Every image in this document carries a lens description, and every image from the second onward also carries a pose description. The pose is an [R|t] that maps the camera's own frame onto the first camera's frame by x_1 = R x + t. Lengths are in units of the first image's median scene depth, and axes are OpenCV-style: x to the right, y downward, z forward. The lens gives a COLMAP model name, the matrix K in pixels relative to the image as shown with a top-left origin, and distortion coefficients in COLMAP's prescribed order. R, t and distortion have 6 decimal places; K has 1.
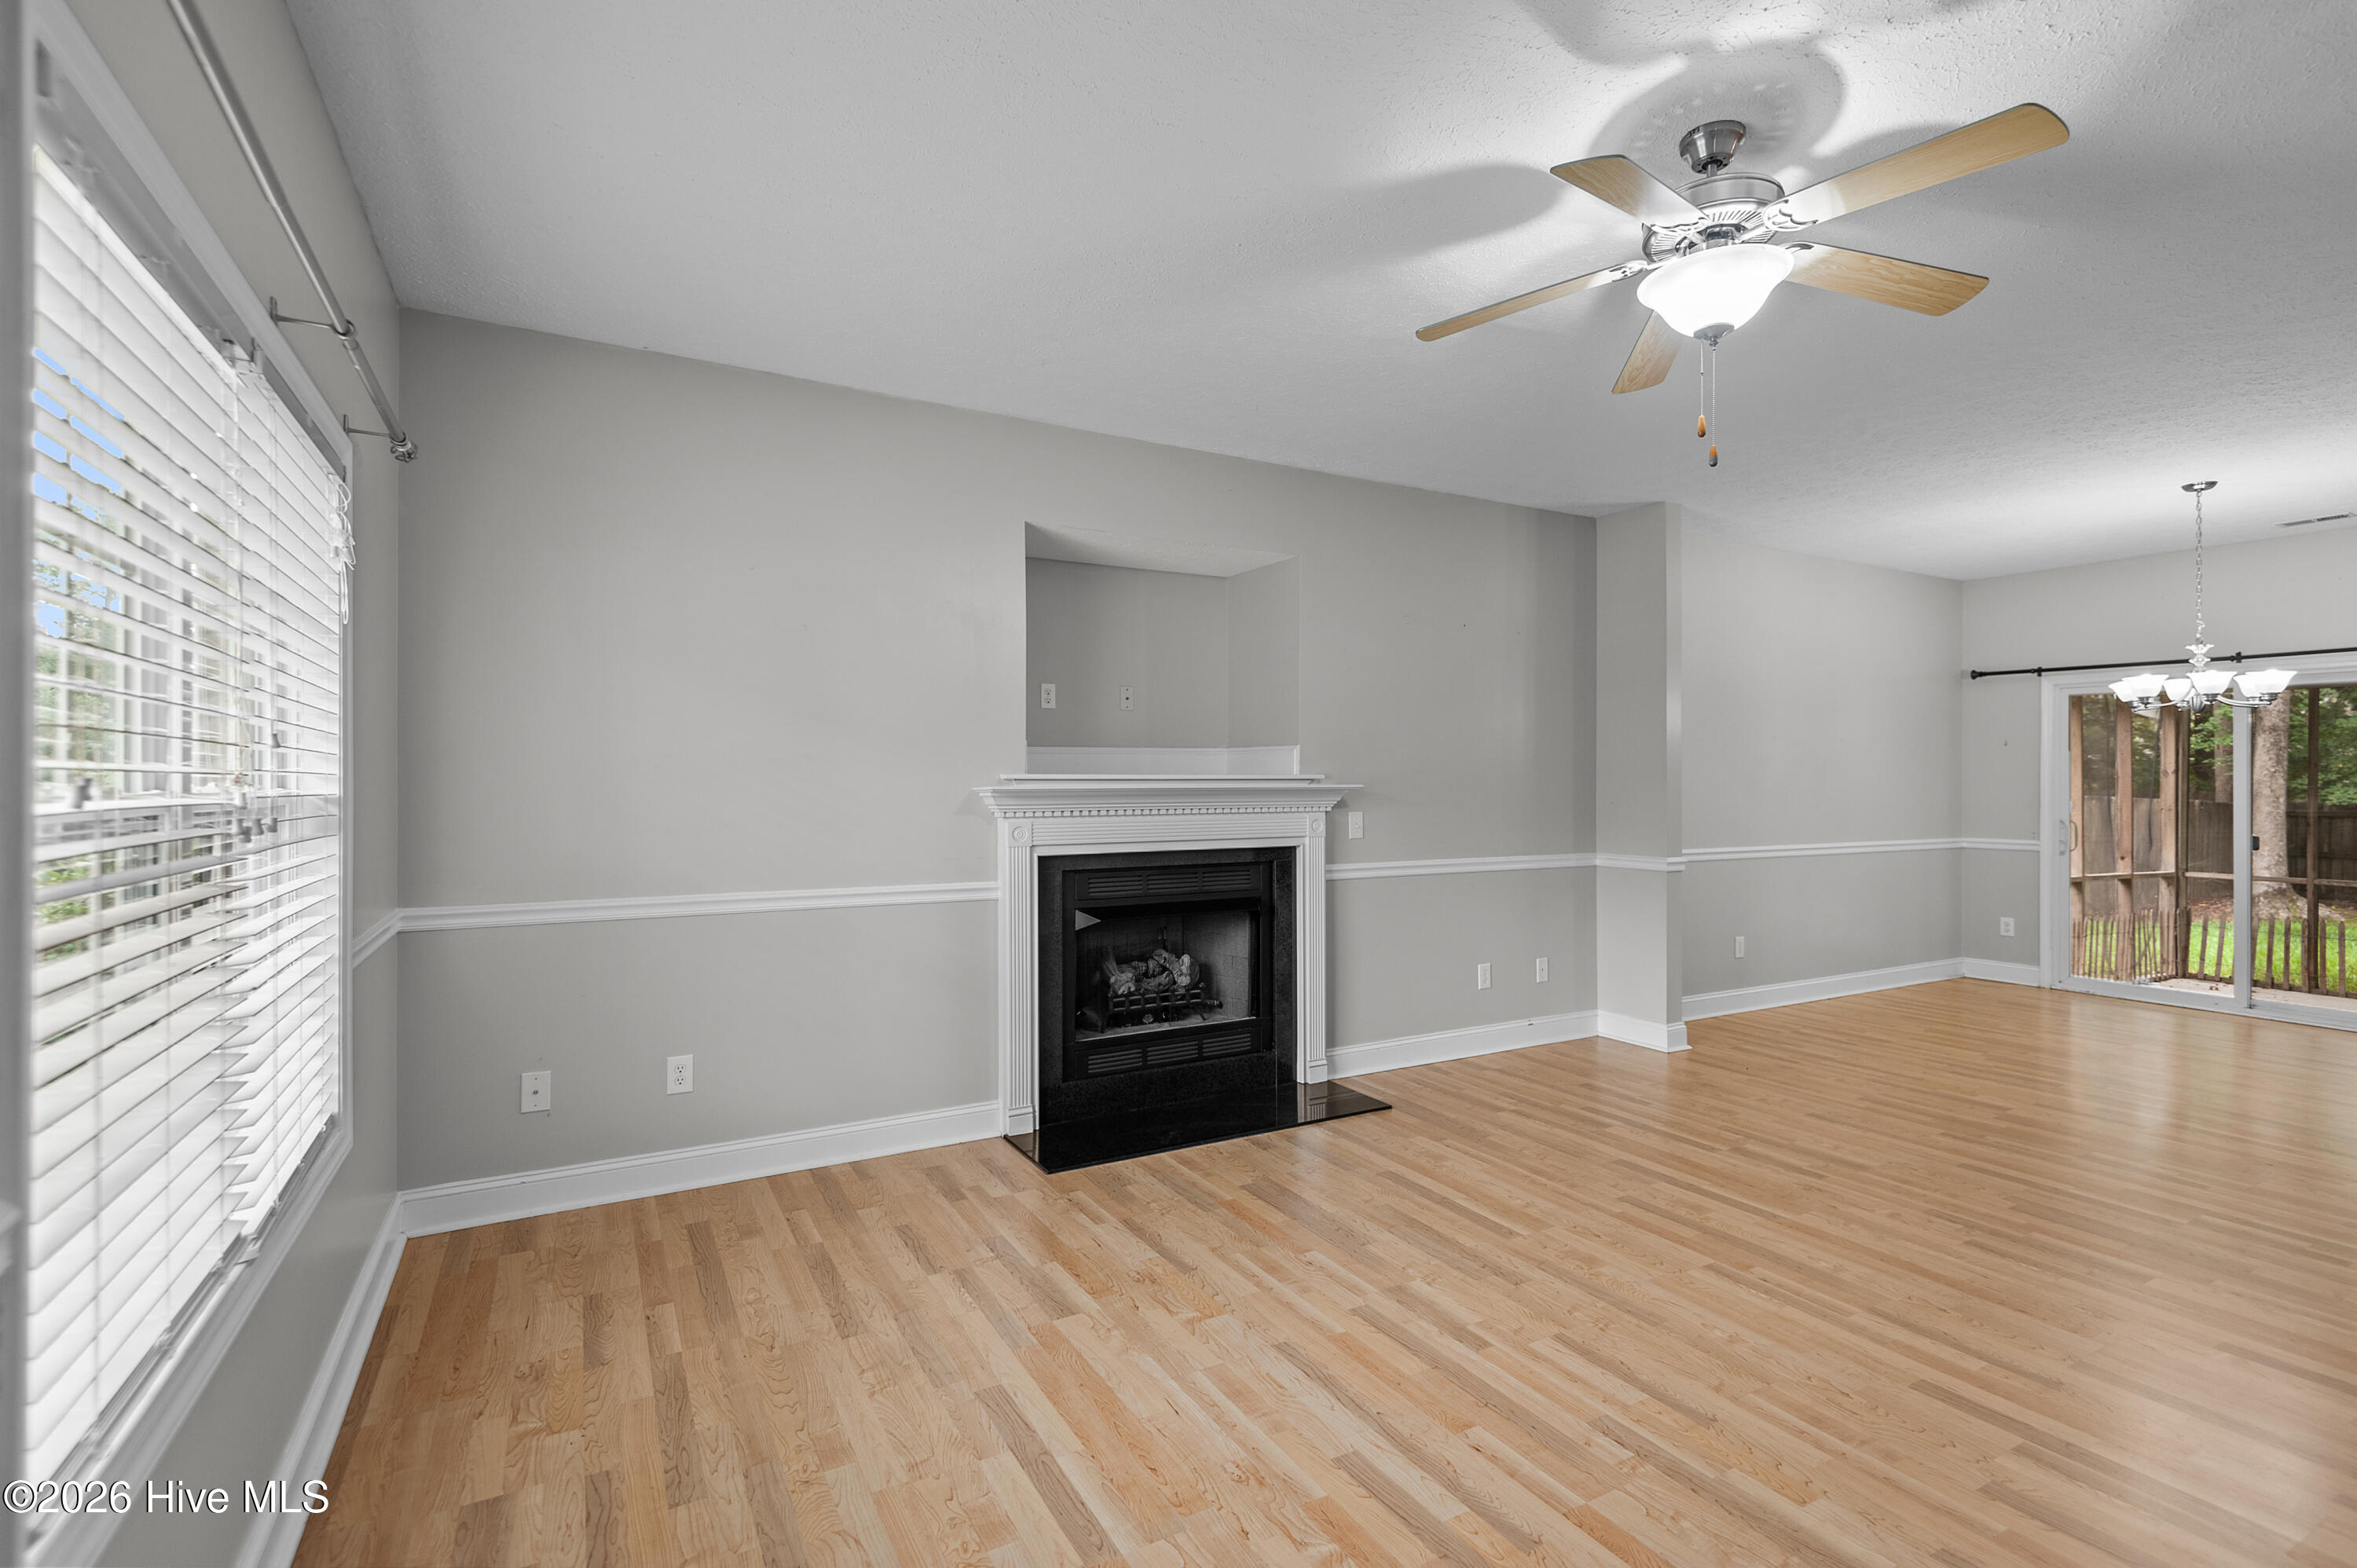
lens RADIAL K [[1074.3, 0, 1174.8], [0, 1074.3, 767.8], [0, 0, 1]] dist [0.039771, -0.024966]
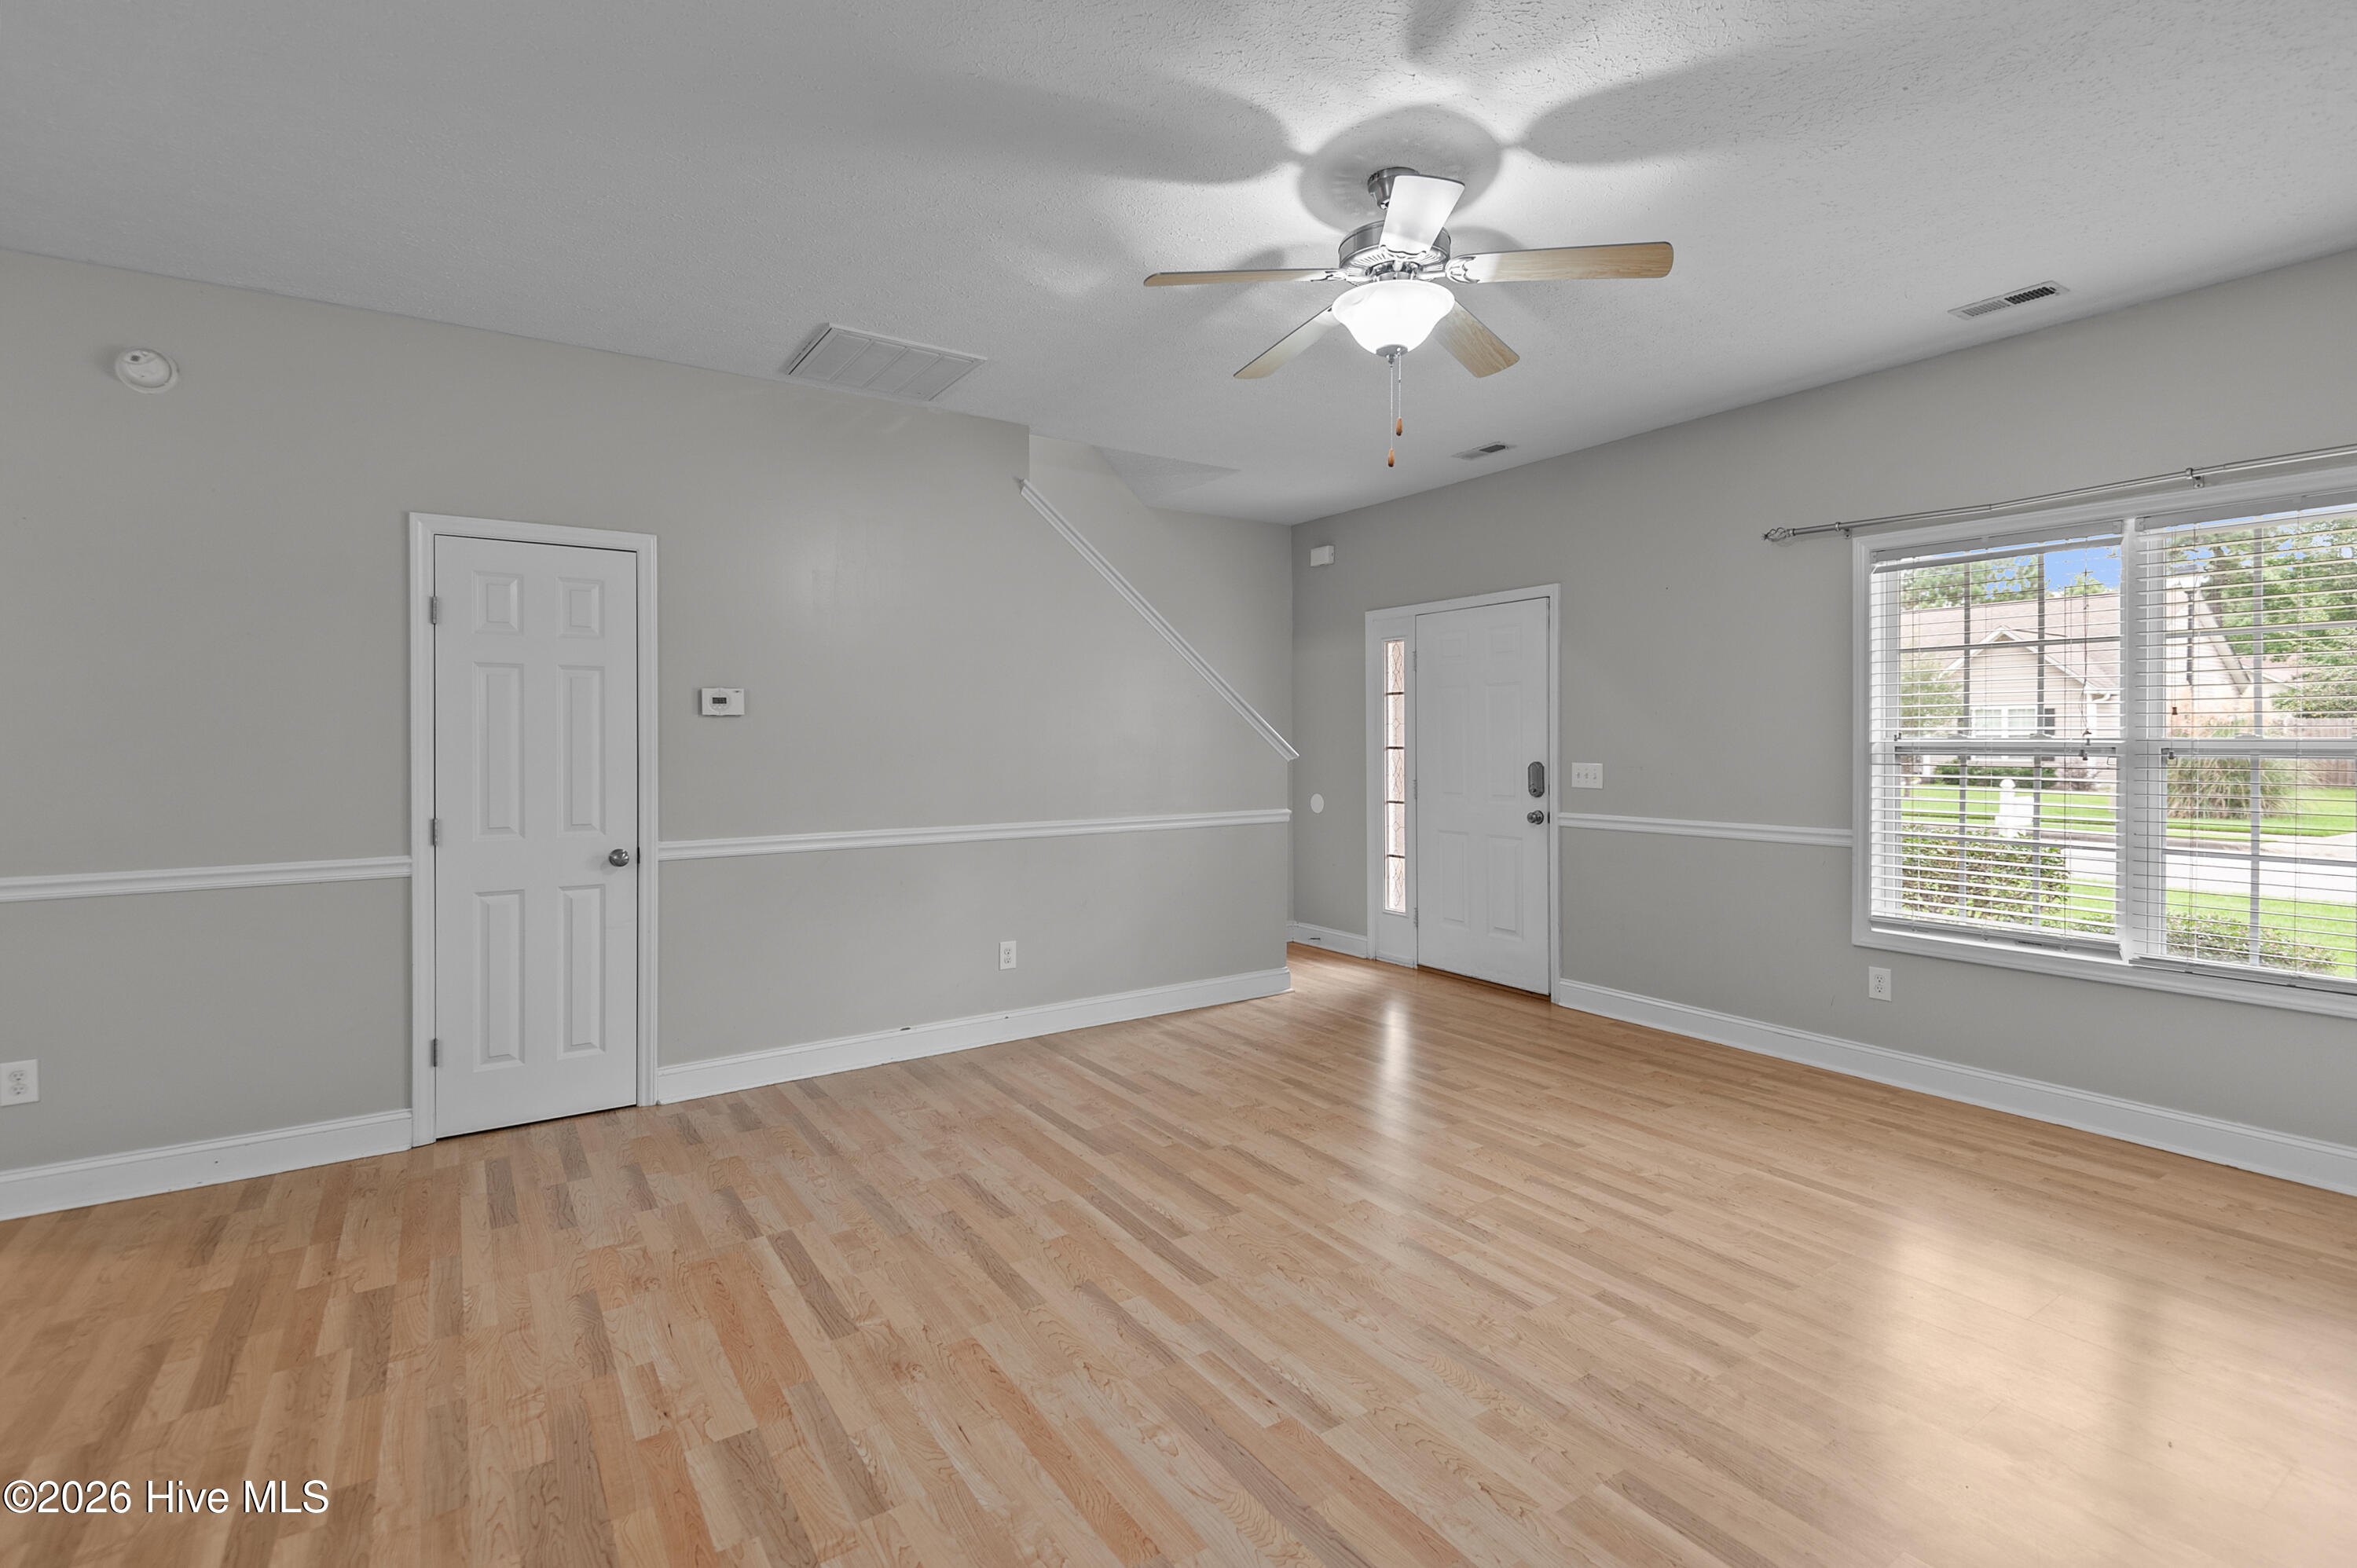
lens RADIAL K [[1075.1, 0, 1181.1], [0, 1075.1, 765.7], [0, 0, 1]] dist [0.045829, -0.033091]
pose [[-0.996601, 0.004305, -0.082273, 0.763281], [0.003399, 0.999932, 0.011153, 0.031117], [0.082316, 0.010835, -0.996547, 1.998658]]
